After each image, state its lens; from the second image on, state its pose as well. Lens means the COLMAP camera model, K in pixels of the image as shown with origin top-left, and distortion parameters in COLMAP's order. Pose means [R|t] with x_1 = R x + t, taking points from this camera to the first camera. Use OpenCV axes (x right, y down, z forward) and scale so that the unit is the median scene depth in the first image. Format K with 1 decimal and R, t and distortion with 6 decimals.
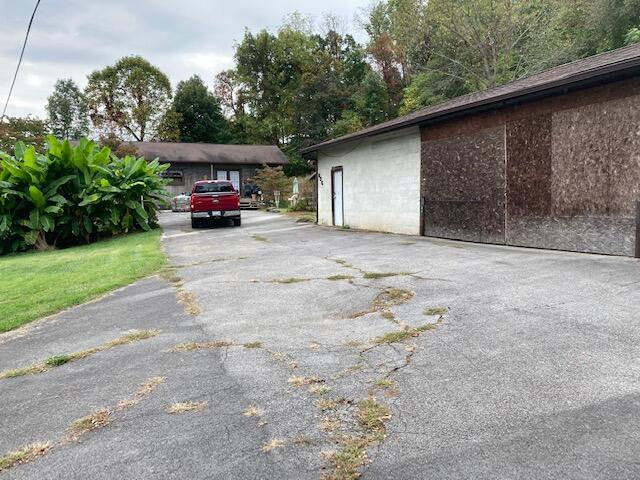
lens RADIAL K [[520.0, 0, 310.2], [0, 520.0, 242.8], [0, 0, 1]] dist [0.057040, -0.053944]
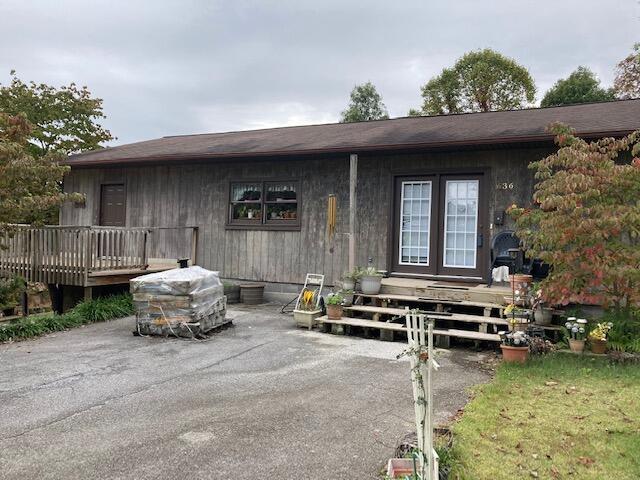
lens RADIAL K [[520.0, 0, 320.2], [0, 520.0, 241.2], [0, 0, 1]] dist [0.057040, -0.053944]
pose [[0.743382, 0.034783, -0.667962, -0.055891], [-0.089259, 0.994874, -0.047531, -0.272498], [0.662885, 0.094956, 0.742676, 2.363681]]
